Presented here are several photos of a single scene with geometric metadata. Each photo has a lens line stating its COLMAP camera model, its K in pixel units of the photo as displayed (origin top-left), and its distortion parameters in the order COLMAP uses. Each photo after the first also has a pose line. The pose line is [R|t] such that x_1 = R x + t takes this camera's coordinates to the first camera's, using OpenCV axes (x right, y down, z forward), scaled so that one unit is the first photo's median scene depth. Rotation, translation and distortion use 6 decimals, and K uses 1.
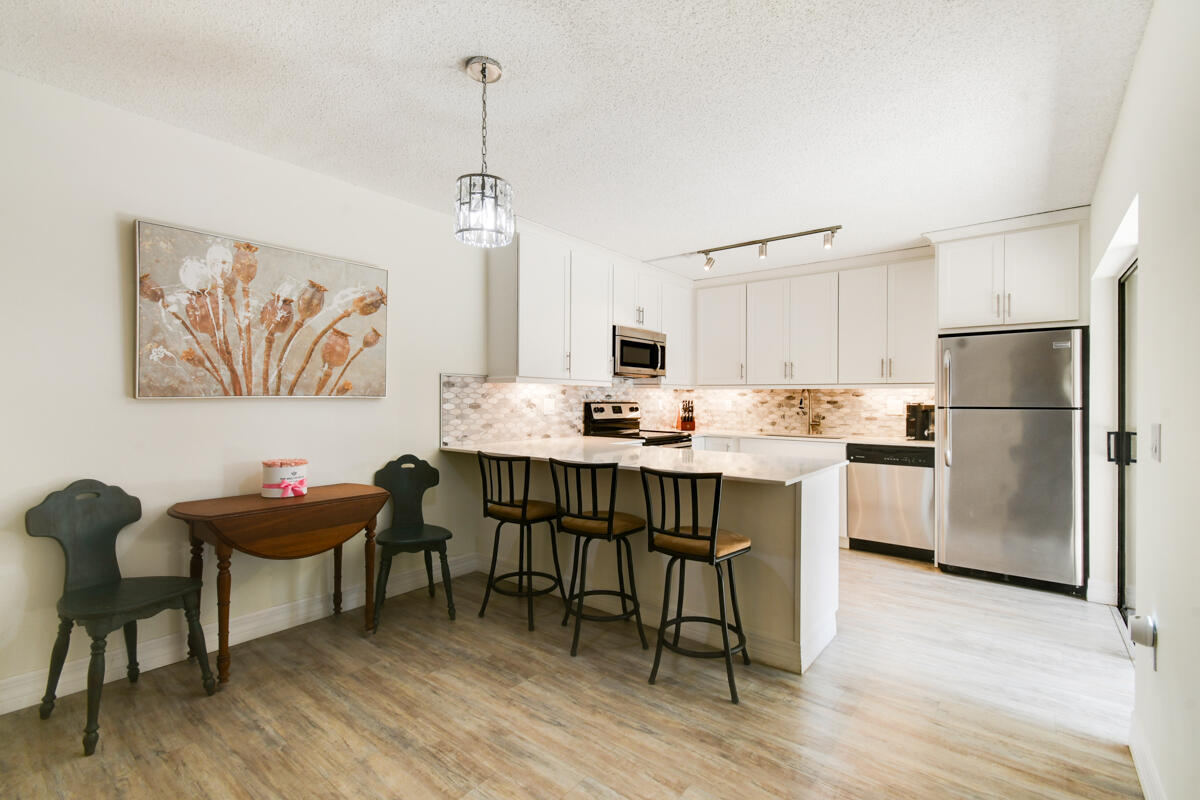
lens RADIAL K [[540.0, 0, 613.7], [0, 540.0, 393.7], [0, 0, 1]] dist [0.009074, -0.003845]
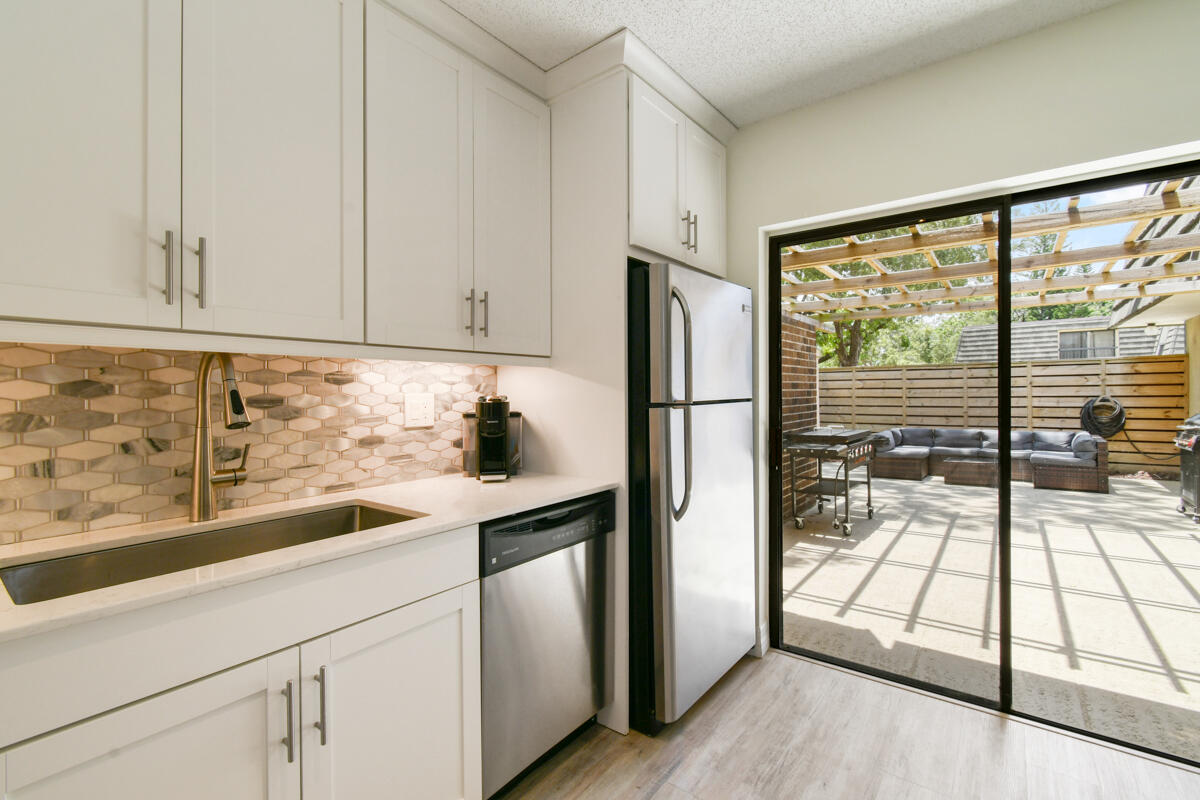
lens RADIAL K [[540.0, 0, 605.6], [0, 540.0, 390.8], [0, 0, 1]] dist [0.009074, -0.003845]
pose [[0.004469, -0.003436, 0.999984, 0.118034], [-0.000514, 0.999994, 0.003439, 0.011315], [-0.999990, -0.000529, 0.004467, 1.091660]]
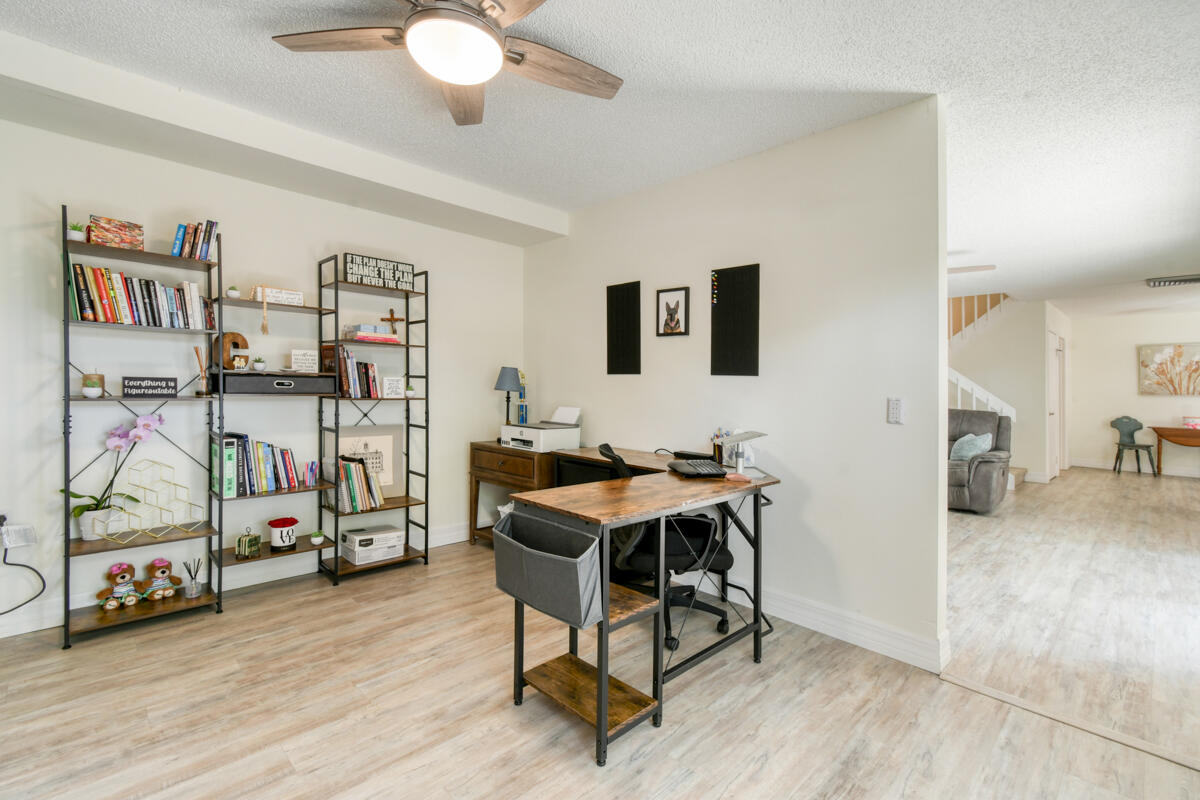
lens RADIAL K [[540.0, 0, 586.3], [0, 540.0, 384.1], [0, 0, 1]] dist [0.009074, -0.003845]
pose [[-0.172716, -0.011965, -0.984899, 2.092863], [-0.013229, 0.999864, -0.009827, 0.012445], [0.984883, 0.011332, -0.172851, -1.268162]]
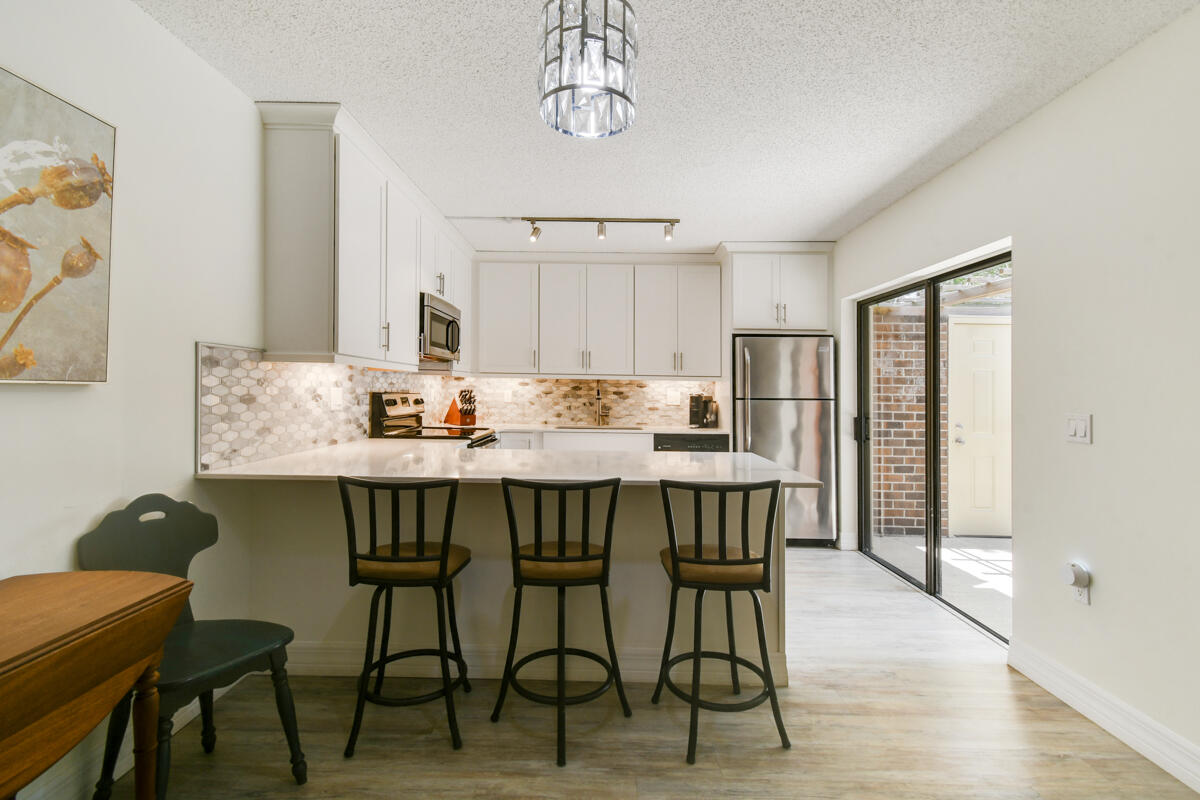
lens RADIAL K [[540.0, 0, 603.8], [0, 540.0, 381.2], [0, 0, 1]] dist [0.009074, -0.003845]
pose [[0.797700, 0.015790, 0.602848, -0.310405], [-0.014799, 0.999869, -0.006606, 0.001092], [-0.602874, -0.003652, 0.797828, 0.287416]]
